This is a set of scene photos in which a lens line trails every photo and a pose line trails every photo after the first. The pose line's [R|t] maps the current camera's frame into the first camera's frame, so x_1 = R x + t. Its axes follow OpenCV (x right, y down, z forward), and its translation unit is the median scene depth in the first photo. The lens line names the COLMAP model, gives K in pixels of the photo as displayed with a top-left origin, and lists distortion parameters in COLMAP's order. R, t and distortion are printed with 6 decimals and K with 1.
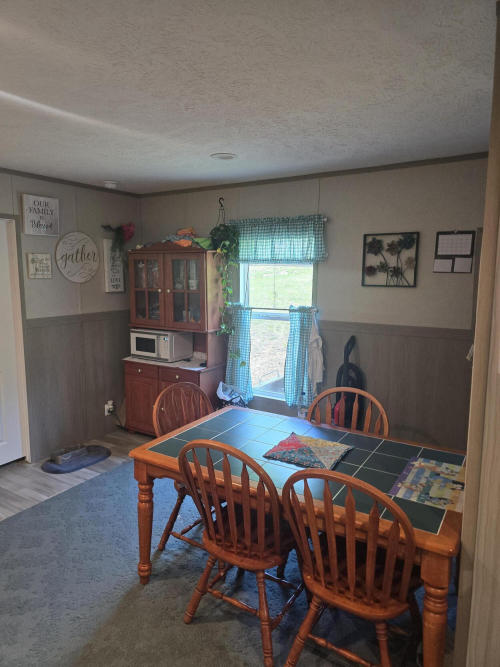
lens RADIAL K [[448.6, 0, 250.0], [0, 448.6, 333.5], [0, 0, 1]] dist [0.056170, -0.057574]
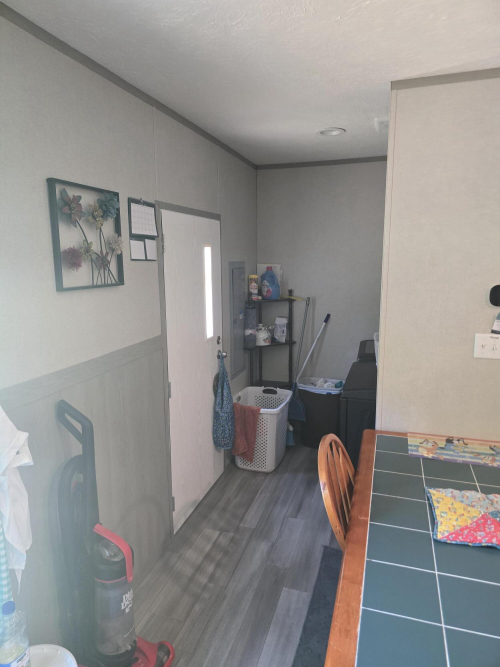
lens RADIAL K [[448.6, 0, 250.0], [0, 448.6, 333.5], [0, 0, 1]] dist [0.056170, -0.057574]
pose [[-0.239715, -0.165667, 0.956604, -0.277651], [0.149473, 0.967287, 0.204973, -0.143310], [-0.959268, 0.192121, -0.207110, 1.007322]]
